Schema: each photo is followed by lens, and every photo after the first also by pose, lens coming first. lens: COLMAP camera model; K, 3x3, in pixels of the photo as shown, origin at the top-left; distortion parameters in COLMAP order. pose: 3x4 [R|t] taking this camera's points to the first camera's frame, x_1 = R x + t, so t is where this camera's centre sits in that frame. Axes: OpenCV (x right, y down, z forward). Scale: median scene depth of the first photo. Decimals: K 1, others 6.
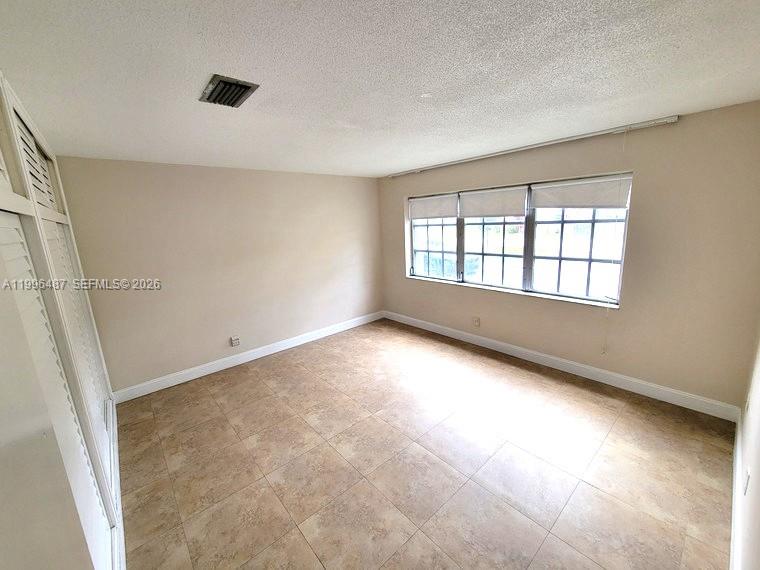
lens RADIAL K [[310.1, 0, 378.1], [0, 310.1, 284.5], [0, 0, 1]] dist [-0.006461, -0.000785]
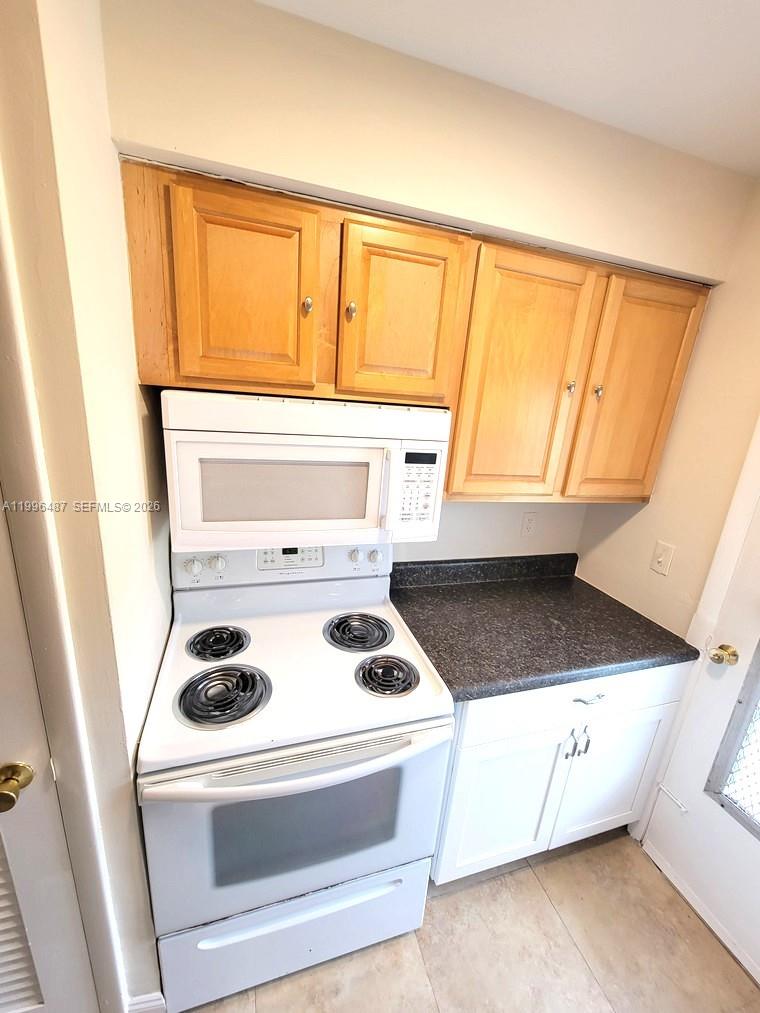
lens RADIAL K [[413.3, 0, 380.4], [0, 413.3, 504.8], [0, 0, 1]] dist [-0.006461, -0.000785]
pose [[-0.917023, -0.132746, 0.376096, 1.044578], [0.047640, 0.899777, 0.433742, -0.369489], [-0.395979, 0.415668, -0.818792, 1.585610]]
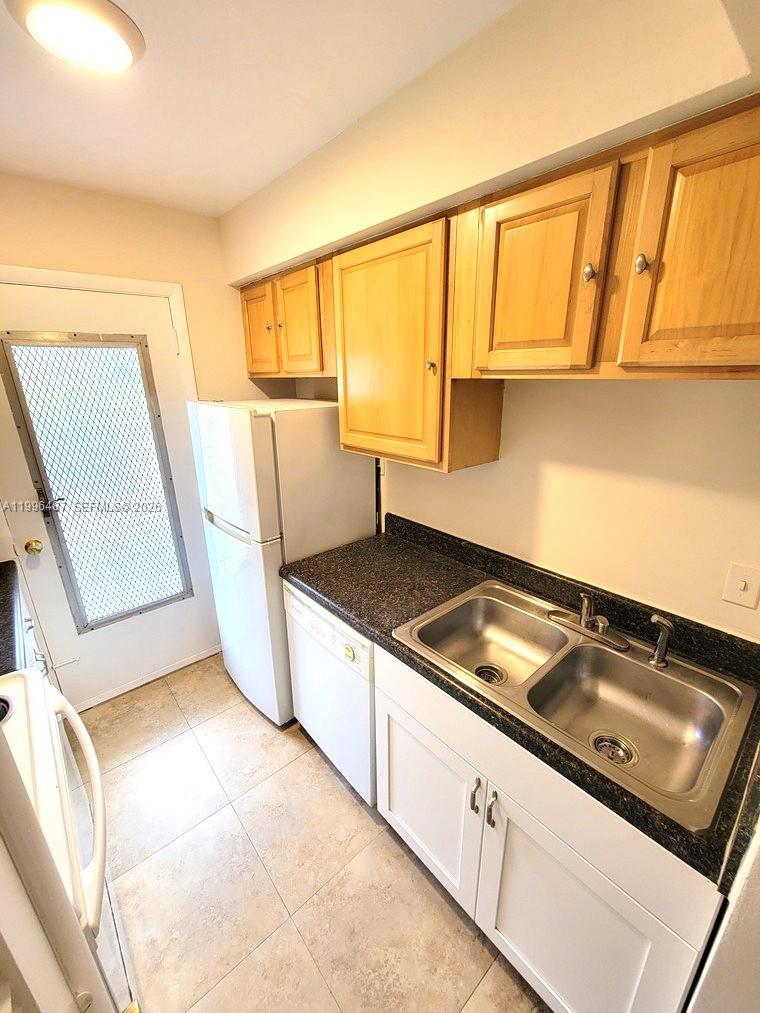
lens RADIAL K [[413.3, 0, 383.6], [0, 413.3, 508.3], [0, 0, 1]] dist [-0.006461, -0.000785]
pose [[0.008277, 0.362014, -0.932136, 1.701371], [-0.194778, 0.914897, 0.353589, -0.398521], [0.980812, 0.178633, 0.078085, 1.603783]]
